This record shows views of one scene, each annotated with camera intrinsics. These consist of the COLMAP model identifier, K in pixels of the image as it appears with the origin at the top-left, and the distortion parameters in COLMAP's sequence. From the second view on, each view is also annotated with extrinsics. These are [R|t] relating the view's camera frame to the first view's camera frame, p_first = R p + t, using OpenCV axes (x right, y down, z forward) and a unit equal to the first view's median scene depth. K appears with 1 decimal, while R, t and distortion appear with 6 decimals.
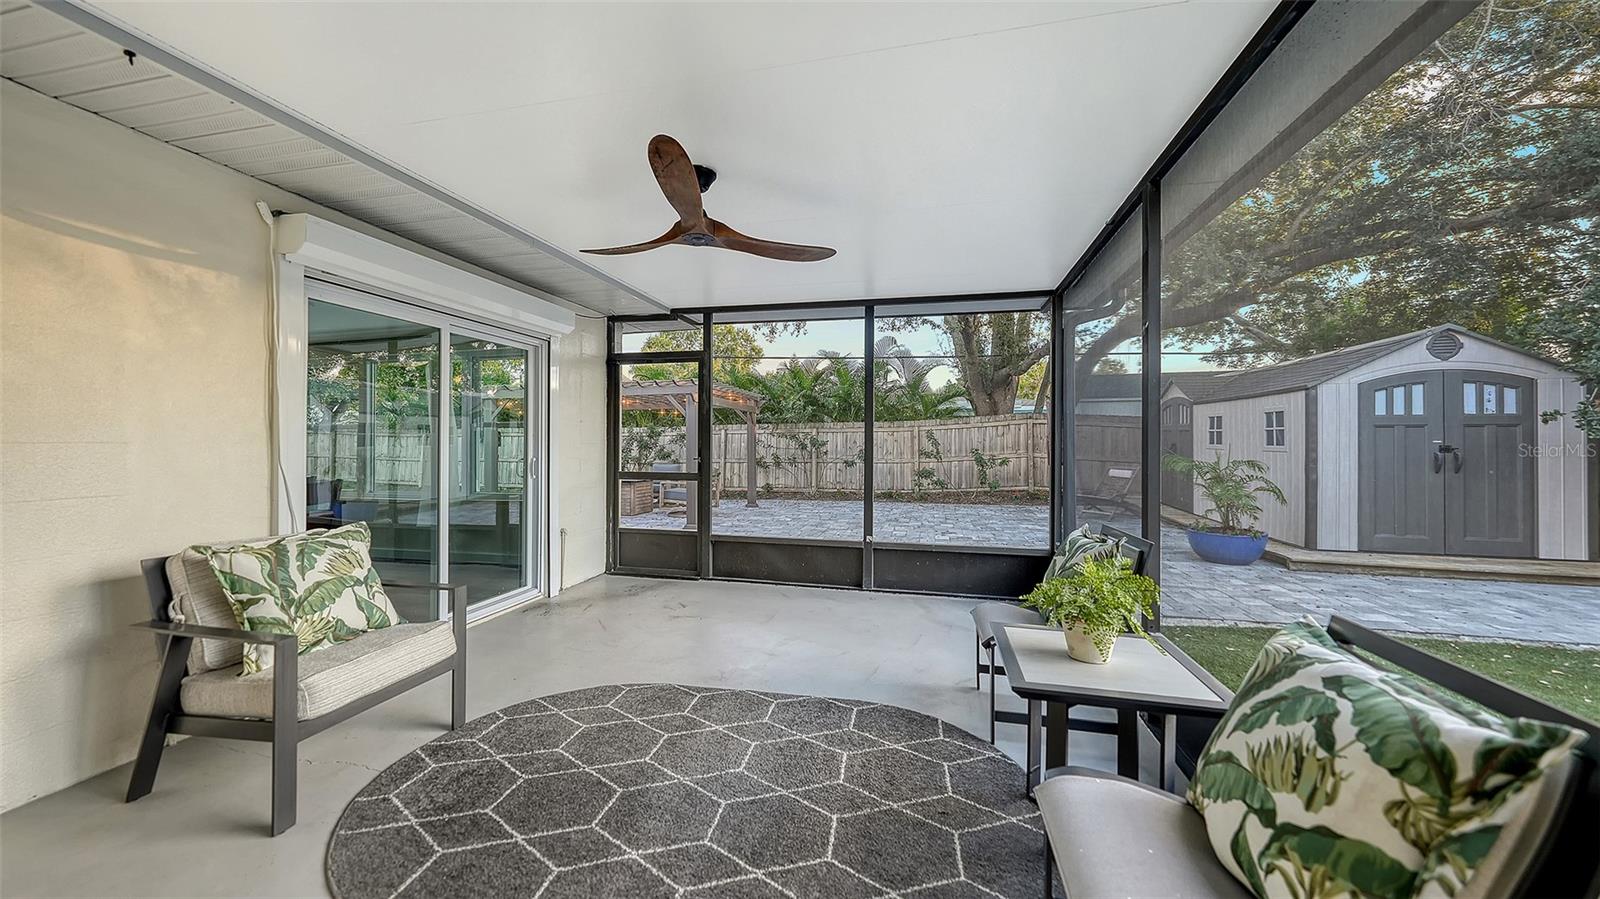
lens RADIAL K [[540.9, 0, 760.9], [0, 540.9, 432.6], [0, 0, 1]] dist [-0.001612, -0.000227]
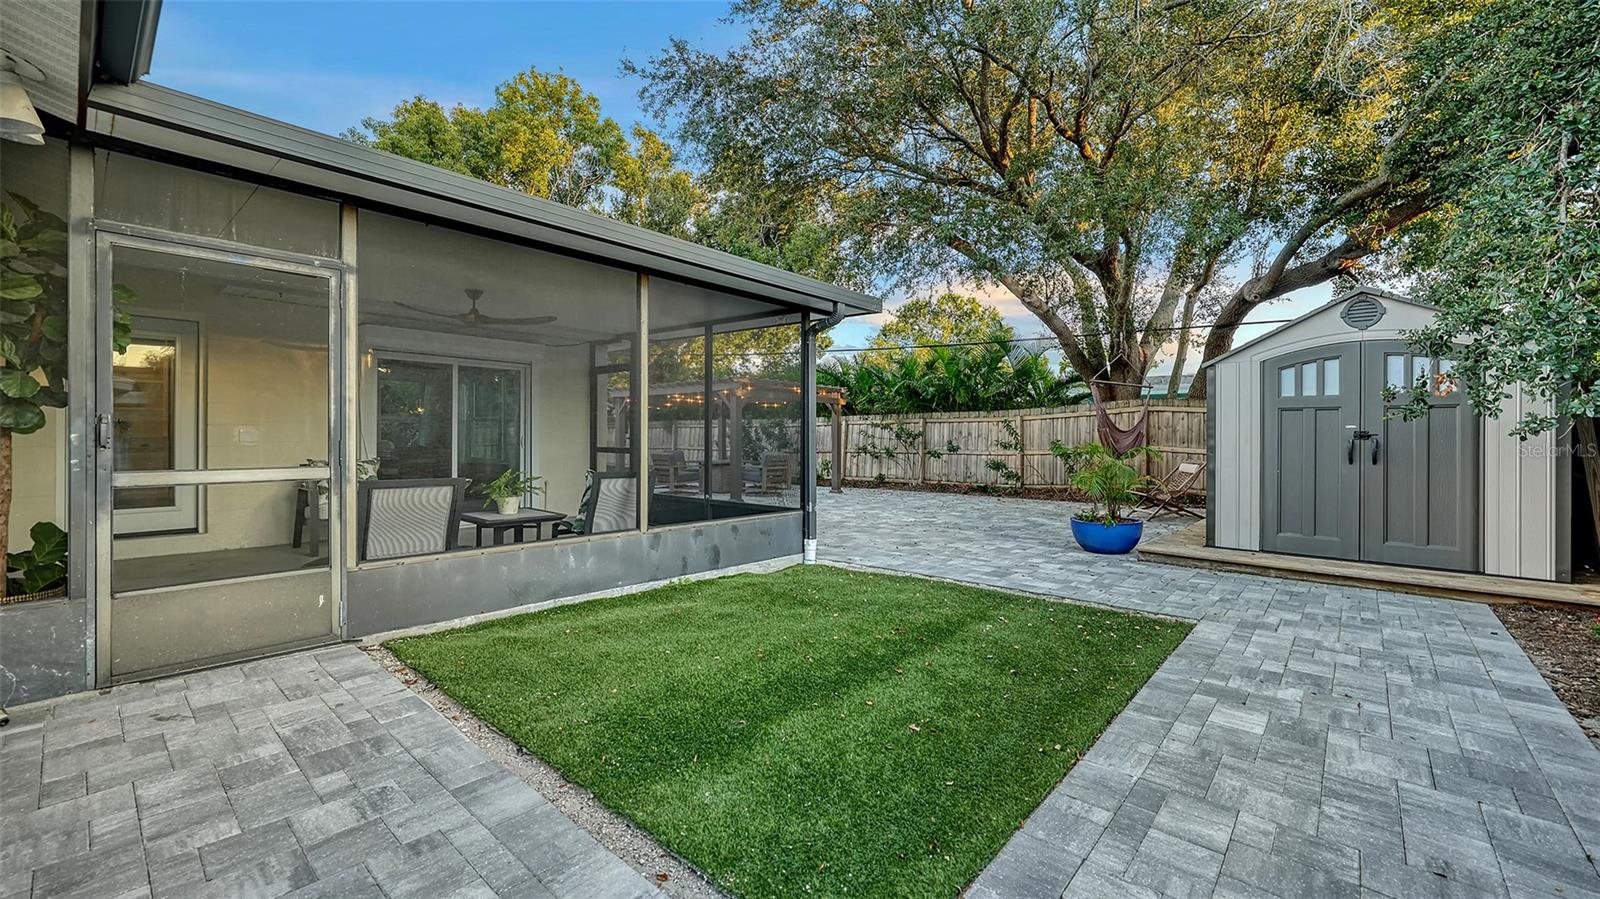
lens RADIAL K [[629.0, 0, 802.5], [0, 629.0, 435.8], [0, 0, 1]] dist [-0.011697, -0.000146]
pose [[0.897406, 0.004710, -0.441180, 0.901378], [0.001728, 0.999898, 0.014188, 0.015507], [0.441202, -0.013495, 0.897306, -0.255662]]
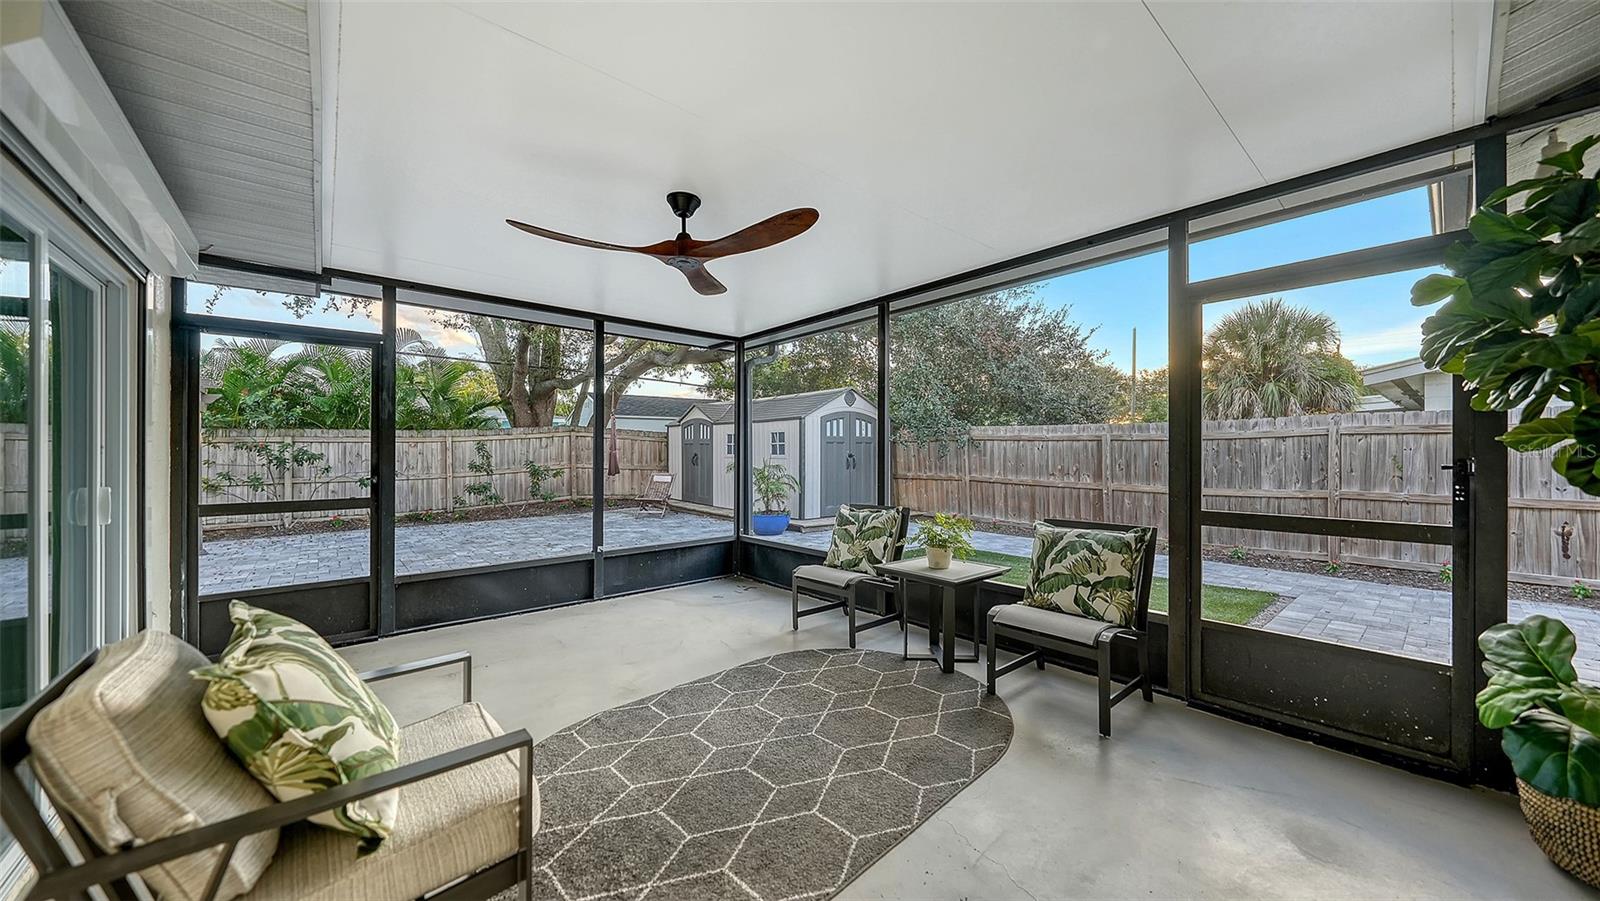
lens RADIAL K [[544.5, 0, 793.4], [0, 544.5, 448.9], [0, 0, 1]] dist [0.002655, 0.000099]
pose [[0.598703, 0.000034, 0.800971, -0.288150], [-0.006905, 0.999963, 0.005119, -0.000043], [-0.800942, -0.008595, 0.598681, 0.066674]]
